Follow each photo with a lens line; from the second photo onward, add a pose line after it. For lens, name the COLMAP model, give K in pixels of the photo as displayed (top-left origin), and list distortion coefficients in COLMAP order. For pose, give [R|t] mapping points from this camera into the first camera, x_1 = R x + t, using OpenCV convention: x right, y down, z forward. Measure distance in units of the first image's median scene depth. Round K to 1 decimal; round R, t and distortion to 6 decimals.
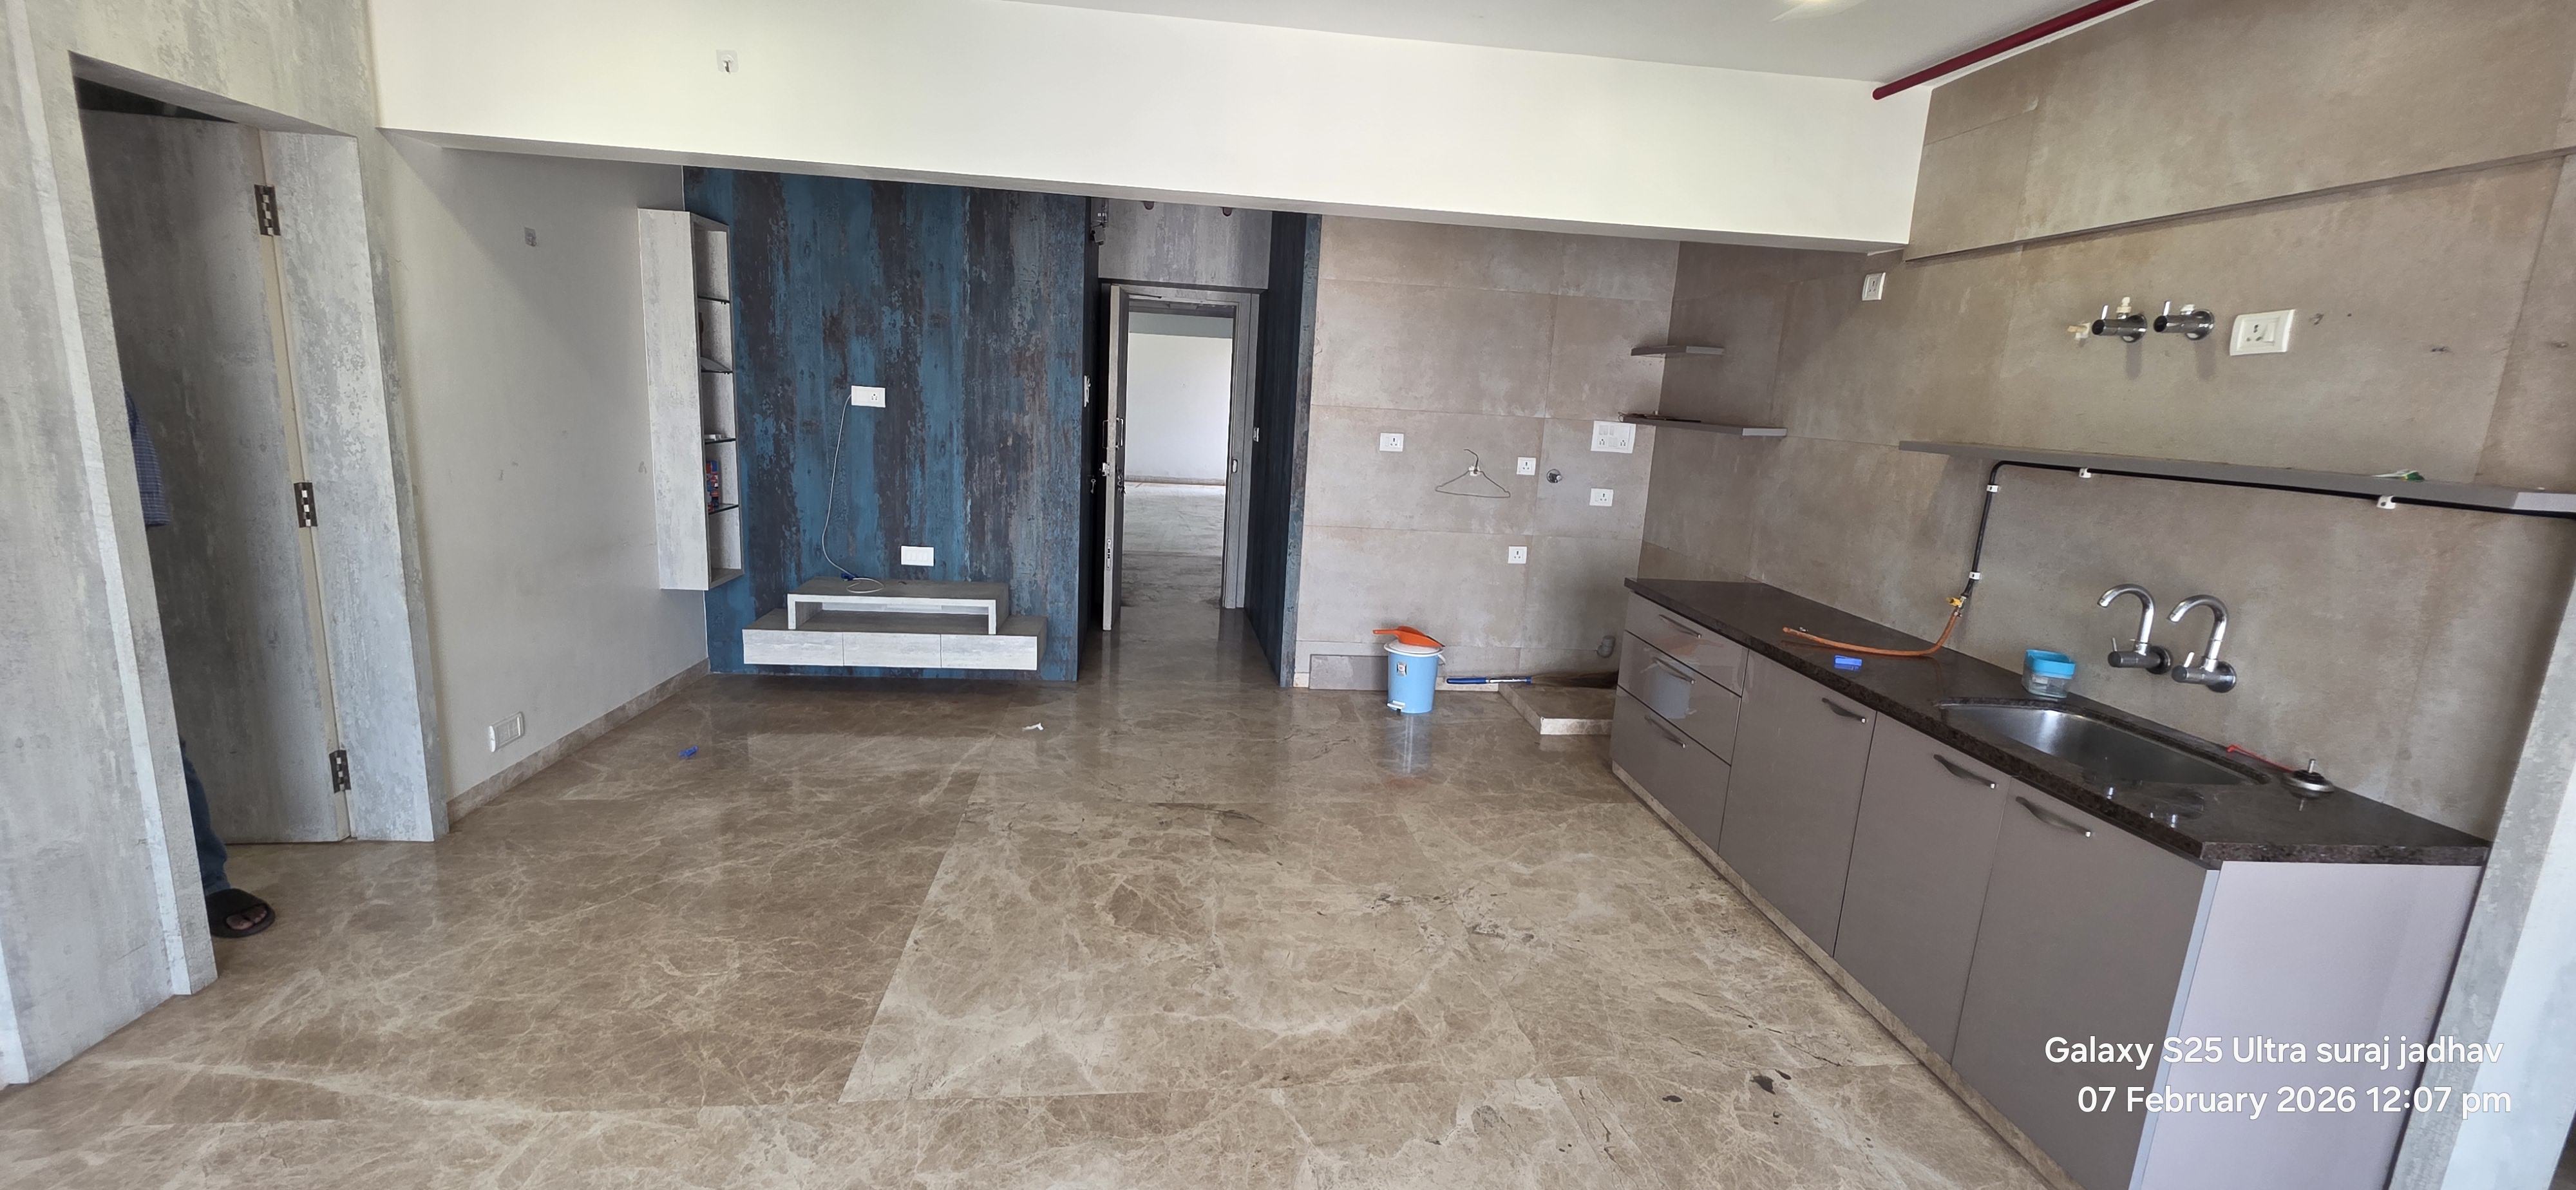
lens RADIAL K [[1022.4, 0, 1296.0], [0, 1022.4, 598.4], [0, 0, 1]] dist [0.003910, -0.006224]
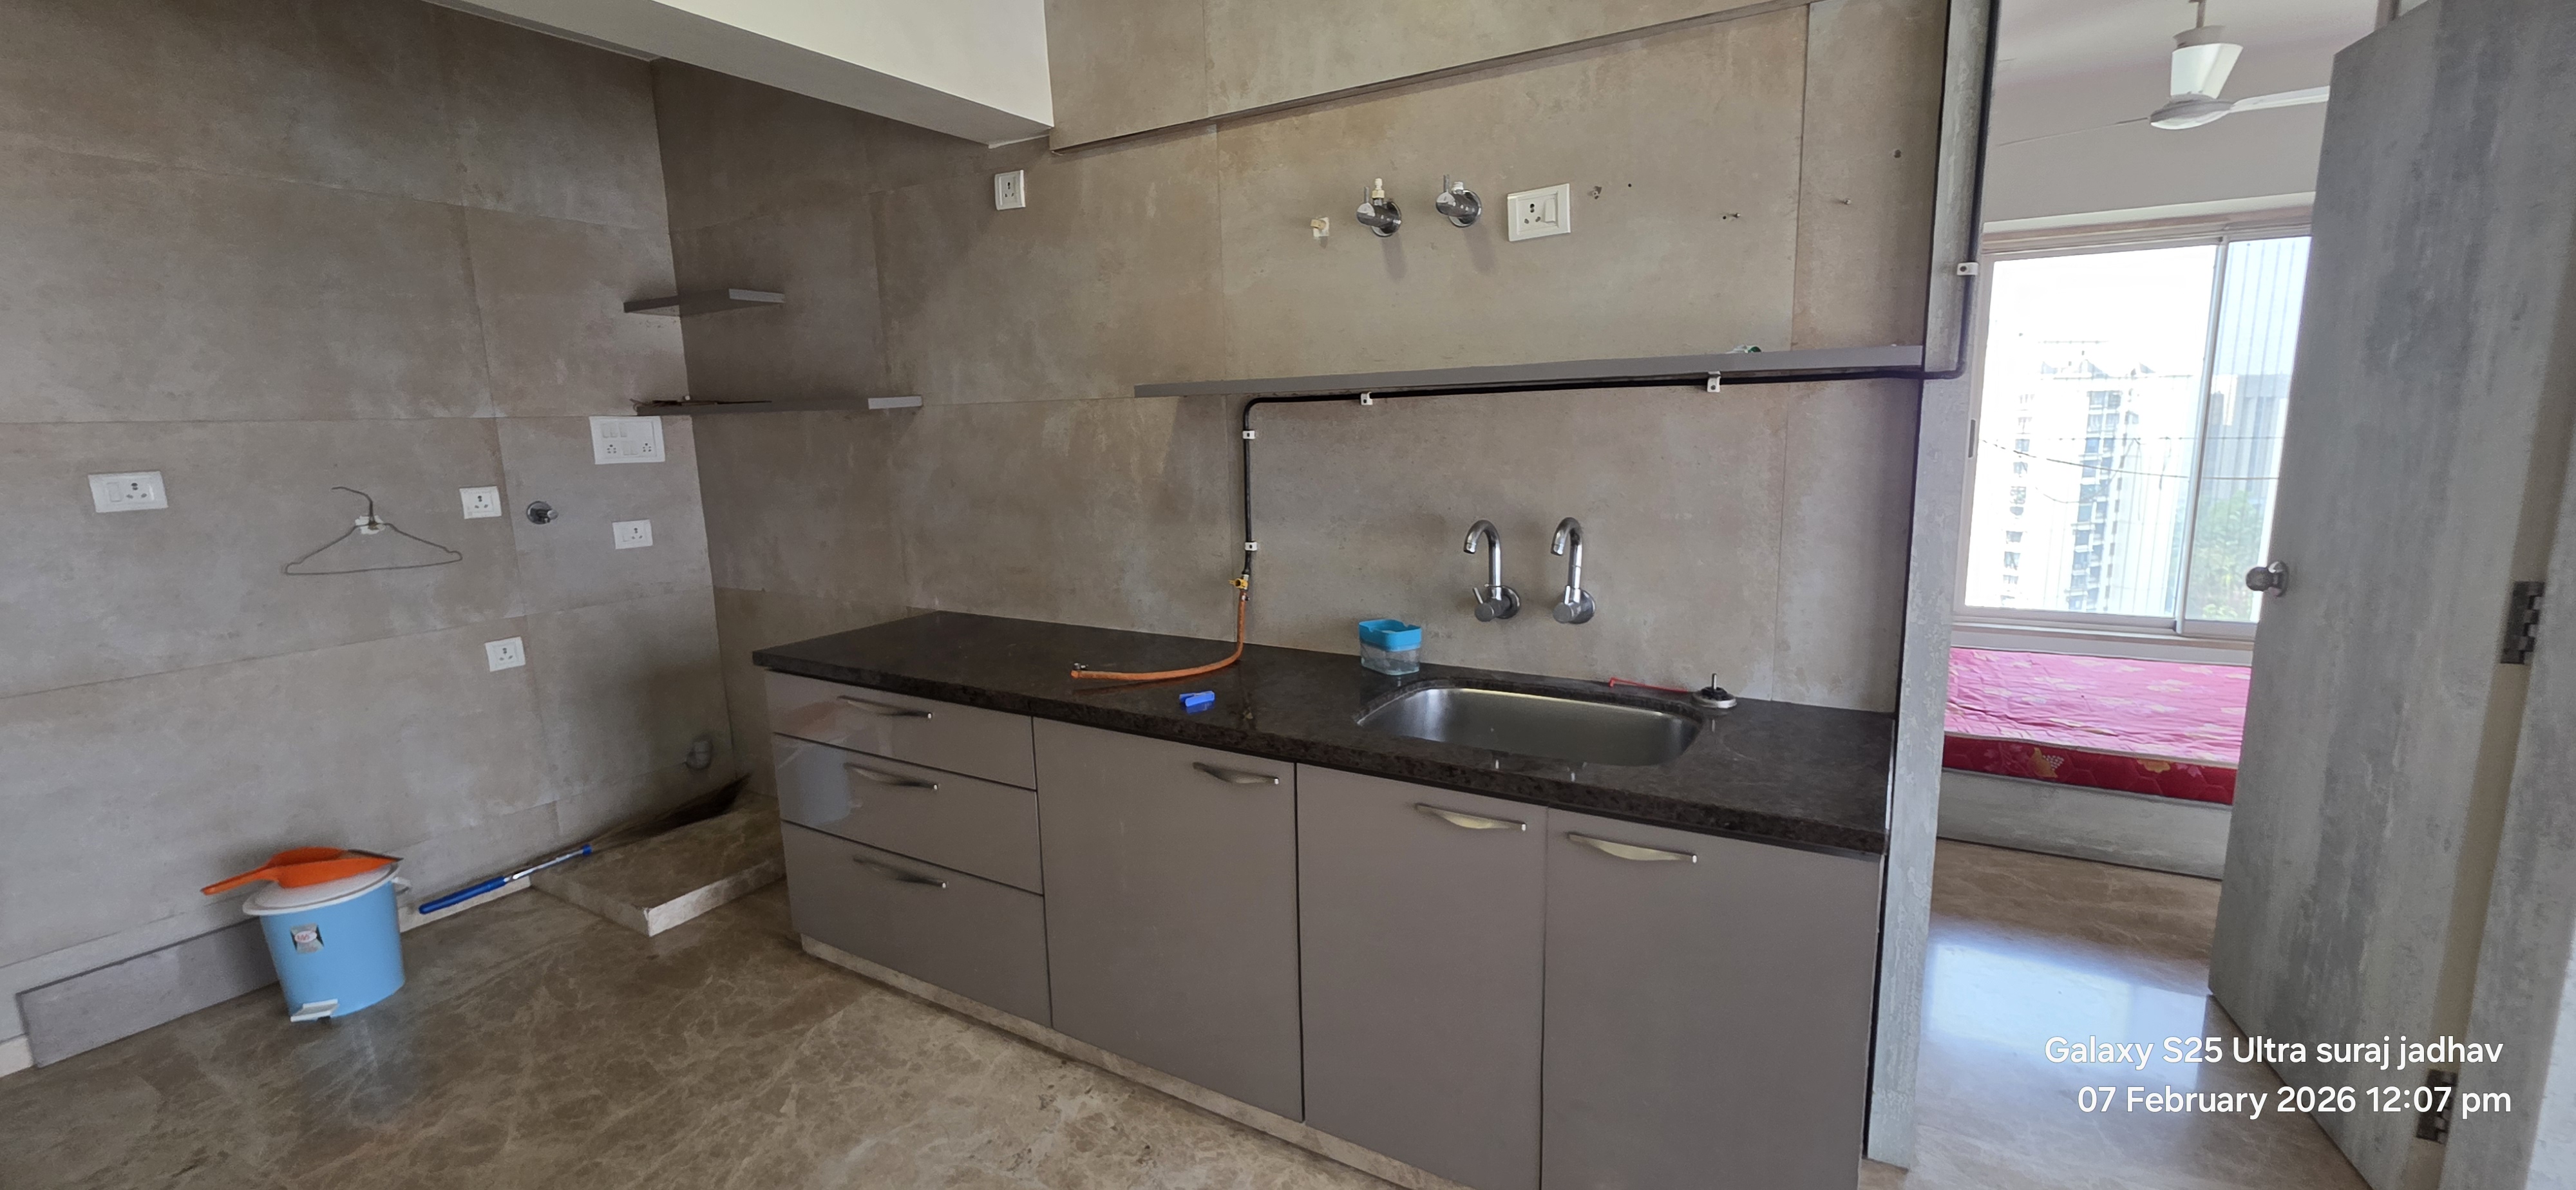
lens RADIAL K [[1039.8, 0, 1281.8], [0, 1039.8, 596.5], [0, 0, 1]] dist [0.000173, -0.000180]
pose [[0.593938, -0.209191, 0.776838, 0.045775], [0.220462, 0.970961, 0.092910, -0.056702], [-0.773715, 0.116080, 0.622809, 0.506546]]
